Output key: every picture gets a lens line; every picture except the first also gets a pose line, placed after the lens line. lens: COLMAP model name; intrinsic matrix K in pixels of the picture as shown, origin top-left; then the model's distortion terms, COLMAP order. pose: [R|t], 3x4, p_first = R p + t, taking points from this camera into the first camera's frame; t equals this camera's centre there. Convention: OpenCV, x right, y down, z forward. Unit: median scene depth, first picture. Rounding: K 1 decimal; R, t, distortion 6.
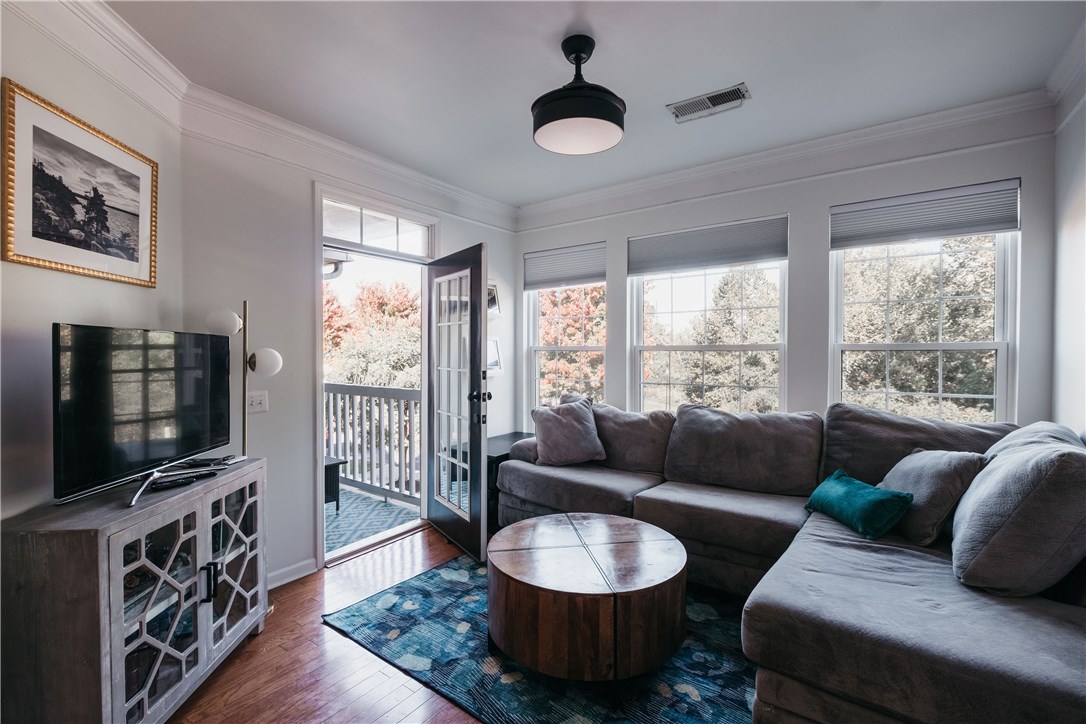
lens RADIAL K [[470.5, 0, 551.8], [0, 470.5, 367.3], [0, 0, 1]] dist [-0.001129, -0.000471]
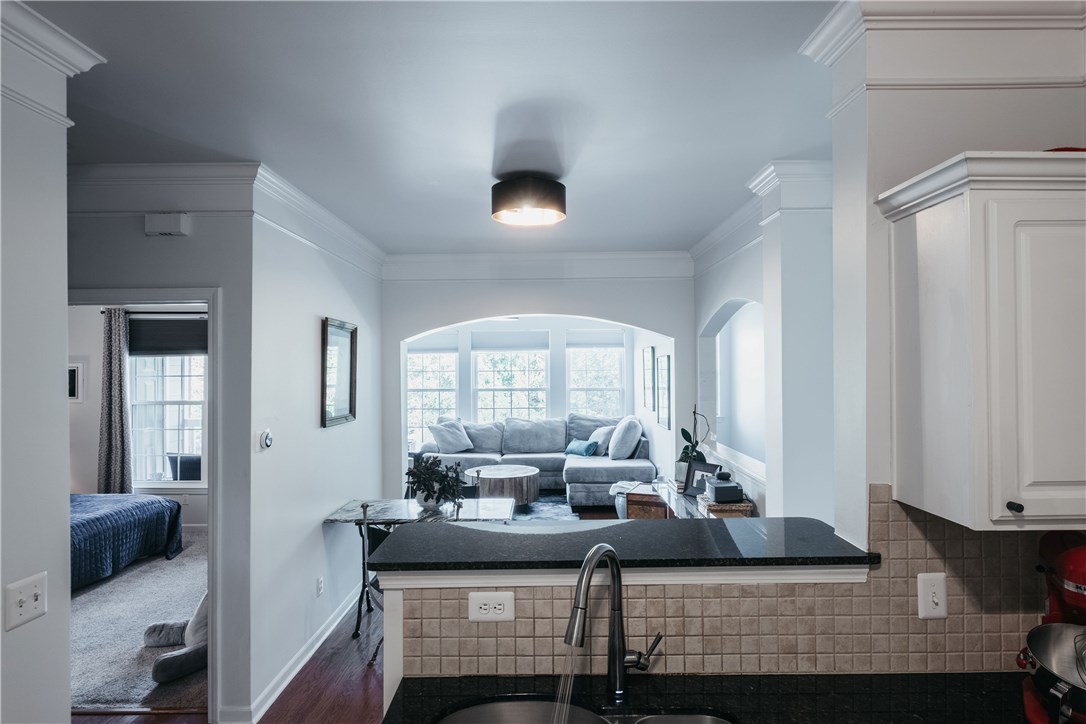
lens RADIAL K [[605.9, 0, 546.5], [0, 605.9, 364.4], [0, 0, 1]] dist [-0.000077, -0.000005]
pose [[0.818166, 0.000395, 0.574982, -1.362076], [0.022140, 0.999237, -0.032190, -0.081700], [-0.574556, 0.039066, 0.817532, -1.571521]]
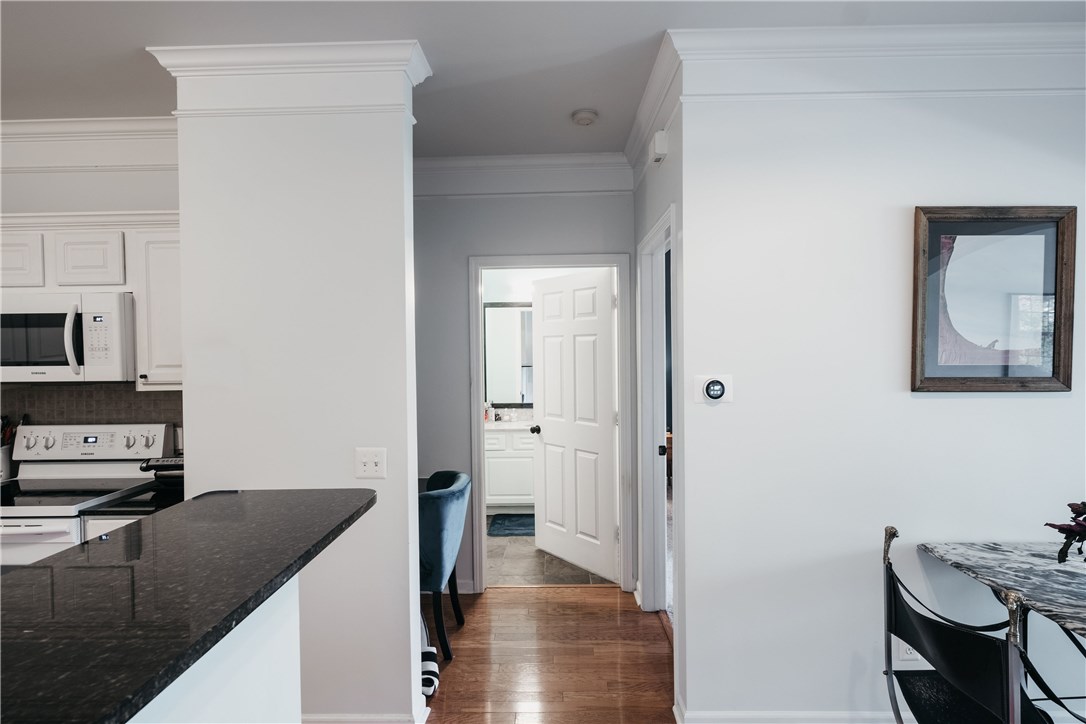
lens RADIAL K [[605.9, 0, 546.5], [0, 605.9, 364.4], [0, 0, 1]] dist [-0.000077, -0.000005]
pose [[0.566080, 0.011345, -0.824272, -0.538433], [-0.014992, 0.999882, 0.003466, -0.023465], [0.824214, 0.010395, 0.566183, -1.003385]]
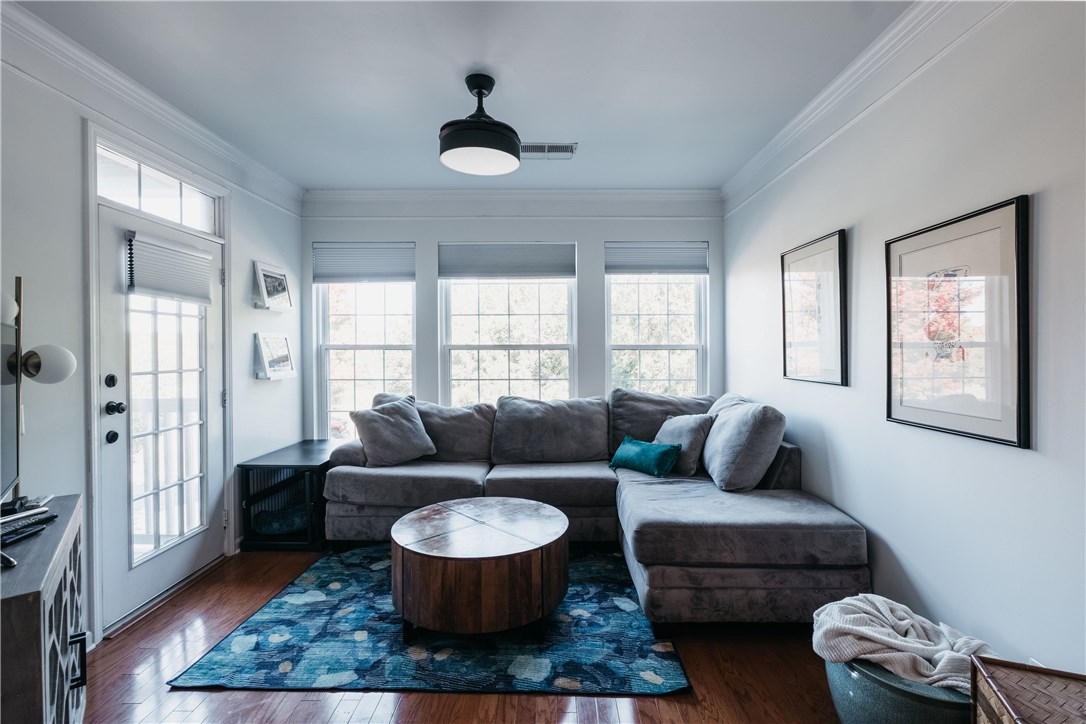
lens RADIAL K [[490.6, 0, 543.0], [0, 490.6, 362.0], [0, 0, 1]] dist [0.002866, -0.000029]
pose [[0.821685, -0.011425, 0.569828, -0.387466], [0.017697, 0.999828, -0.005473, 0.003643], [-0.569668, 0.014581, 0.821746, -0.042491]]
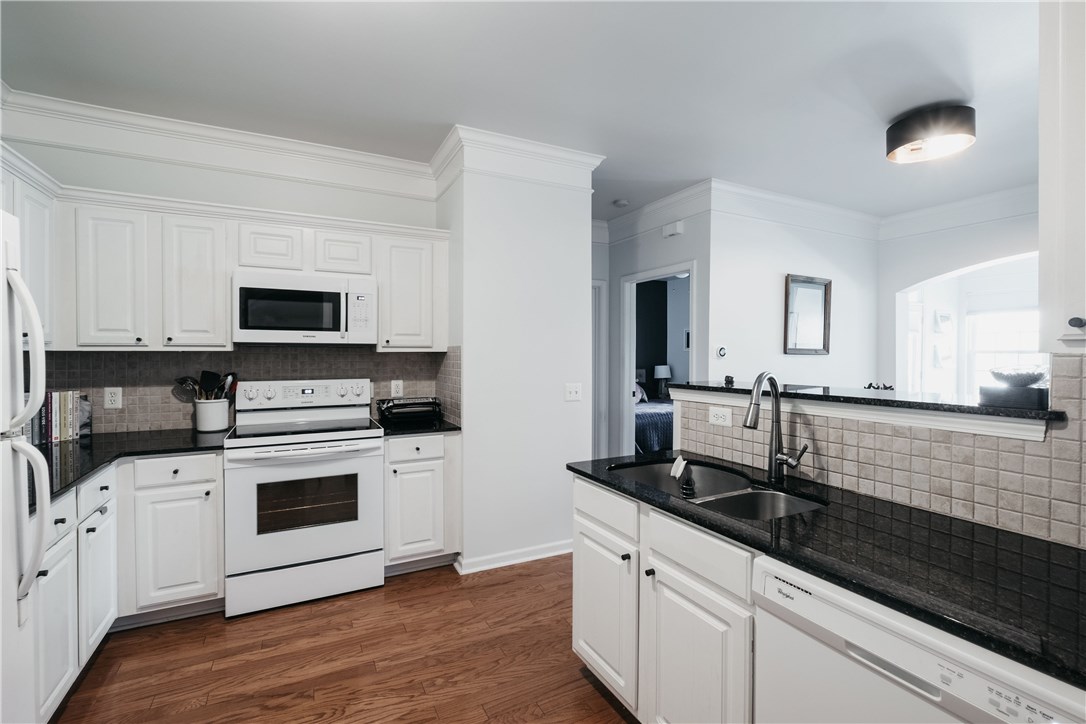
lens RADIAL K [[494.7, 0, 543.0], [0, 494.7, 362.0], [0, 0, 1]] dist [-0.000495, -0.000132]
pose [[0.887159, 0.008160, -0.461393, -0.921251], [-0.017183, 0.999734, -0.015359, 0.076375], [0.461145, 0.021554, 0.887063, -1.899063]]
